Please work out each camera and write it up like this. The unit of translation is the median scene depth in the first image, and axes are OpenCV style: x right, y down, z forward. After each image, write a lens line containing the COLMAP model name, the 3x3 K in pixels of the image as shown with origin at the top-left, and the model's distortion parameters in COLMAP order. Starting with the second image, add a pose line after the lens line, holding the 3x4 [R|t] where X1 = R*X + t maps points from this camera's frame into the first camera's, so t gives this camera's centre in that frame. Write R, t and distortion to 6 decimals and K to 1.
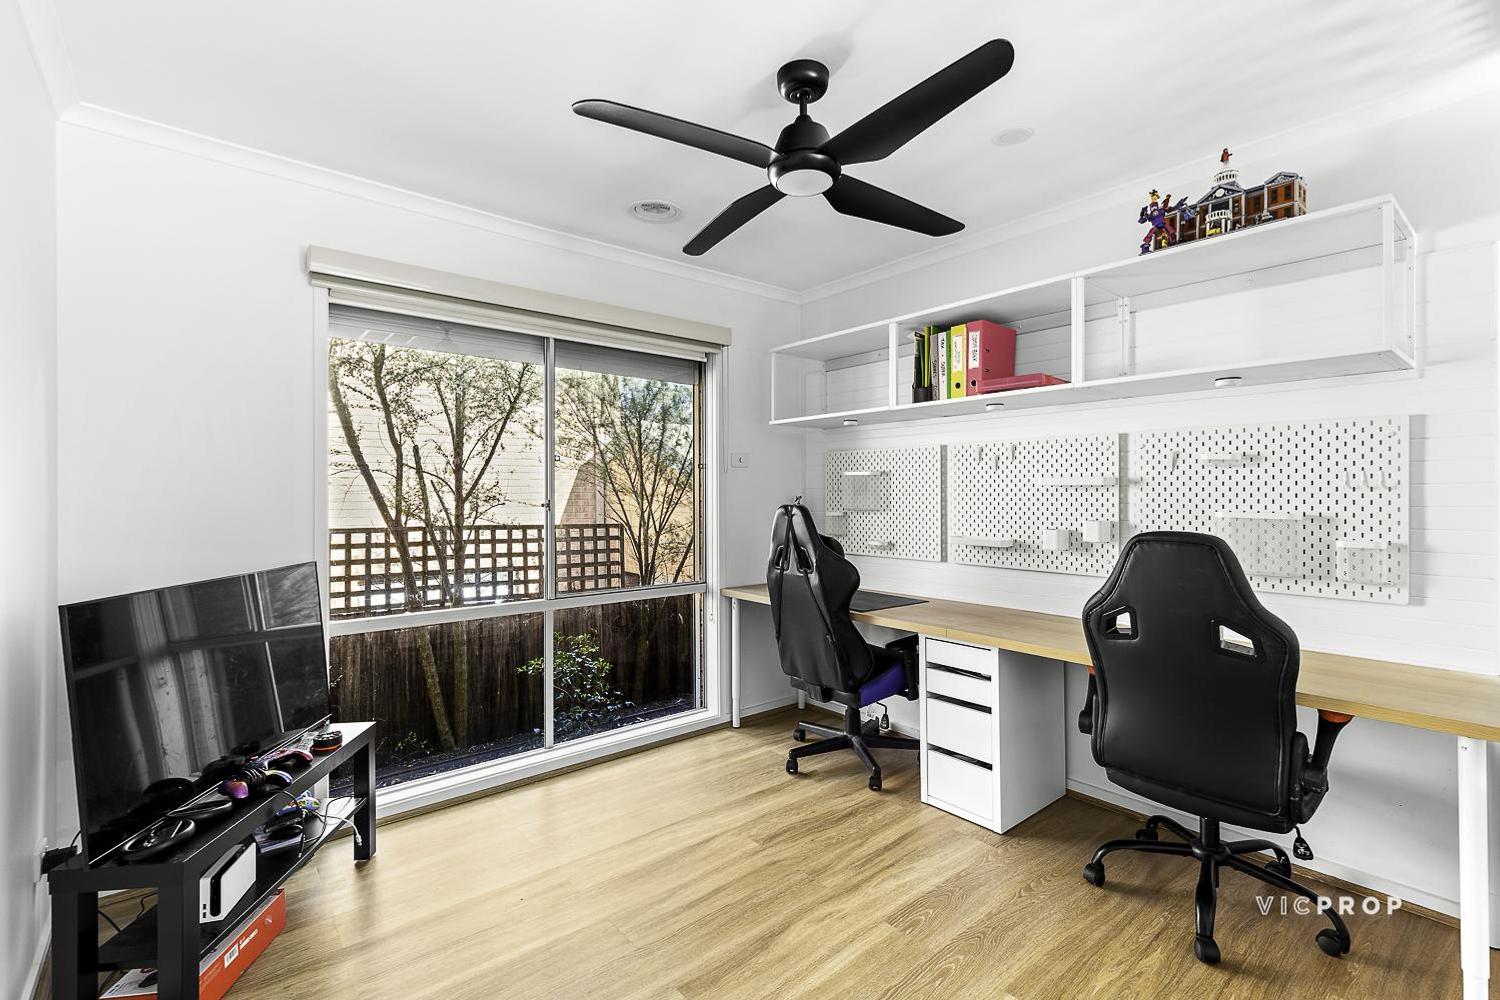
lens RADIAL K [[682.7, 0, 749.7], [0, 682.7, 490.6], [0, 0, 1]] dist [-0.001754, -0.000135]
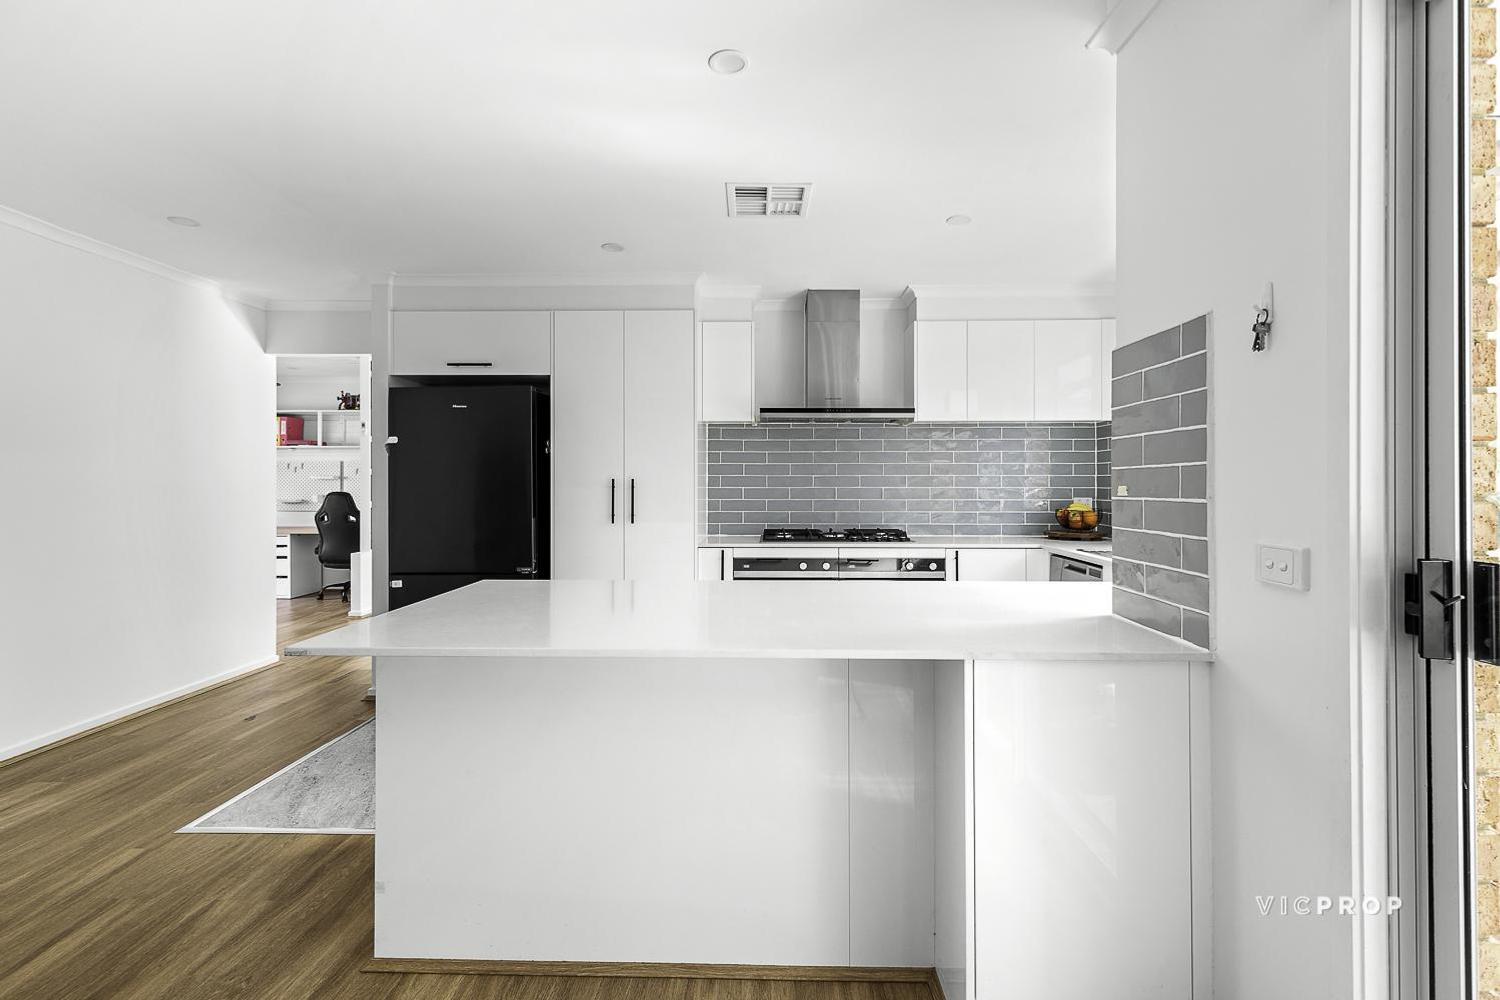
lens RADIAL K [[682.7, 0, 749.3], [0, 682.7, 487.4], [0, 0, 1]] dist [-0.001754, -0.000135]
pose [[0.664822, 0.008067, 0.746958, -0.477526], [-0.004058, 0.999966, -0.007188, 0.042552], [-0.746991, 0.001747, 0.664832, -2.263816]]
